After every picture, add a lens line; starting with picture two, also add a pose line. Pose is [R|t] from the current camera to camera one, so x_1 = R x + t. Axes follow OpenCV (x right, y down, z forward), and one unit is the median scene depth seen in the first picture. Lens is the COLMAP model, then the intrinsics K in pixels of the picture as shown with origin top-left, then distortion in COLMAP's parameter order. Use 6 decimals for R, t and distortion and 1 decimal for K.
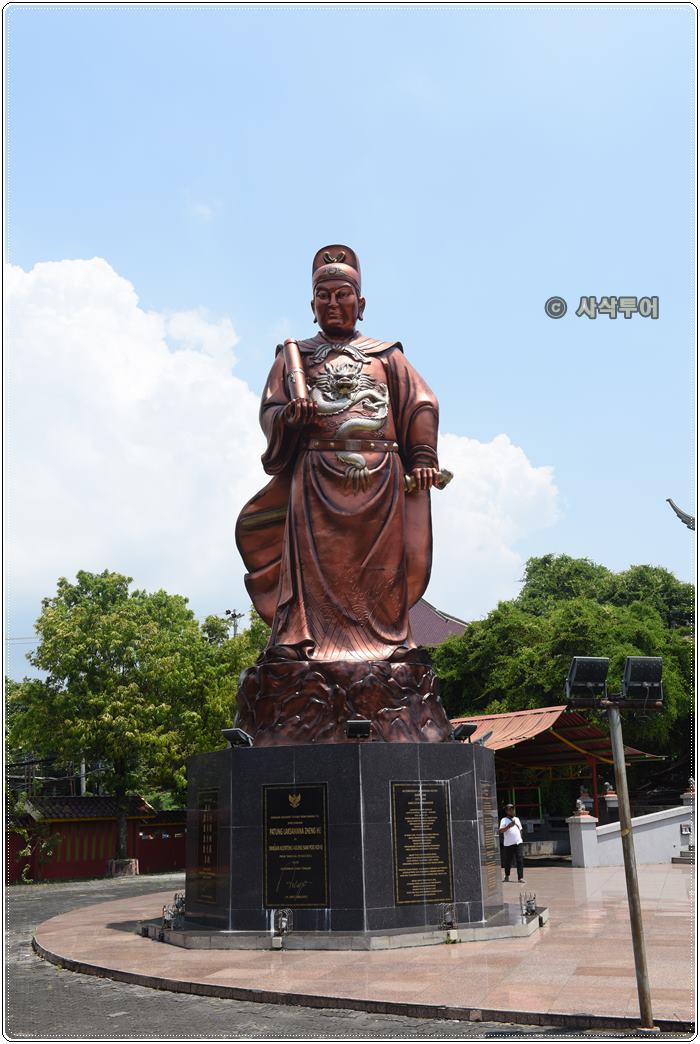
lens RADIAL K [[1151.0, 0, 350.0], [0, 1151.0, 523.1], [0, 0, 1]] dist [0.153322, 0.000000]
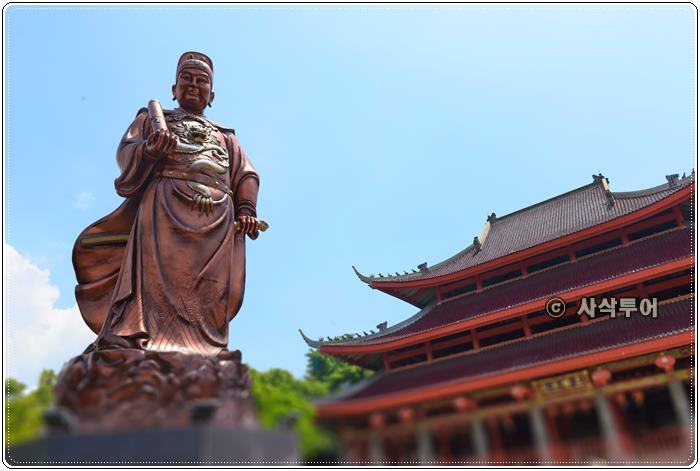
lens RADIAL K [[510.4, 0, 349.3], [0, 510.4, 232.8], [0, 0, 1]] dist [-0.010005, 0.001148]
pose [[0.893580, 0.161271, 0.418934, -0.074886], [-0.044590, 0.960511, -0.274646, 0.128507], [-0.446683, 0.226738, 0.865485, 0.478468]]
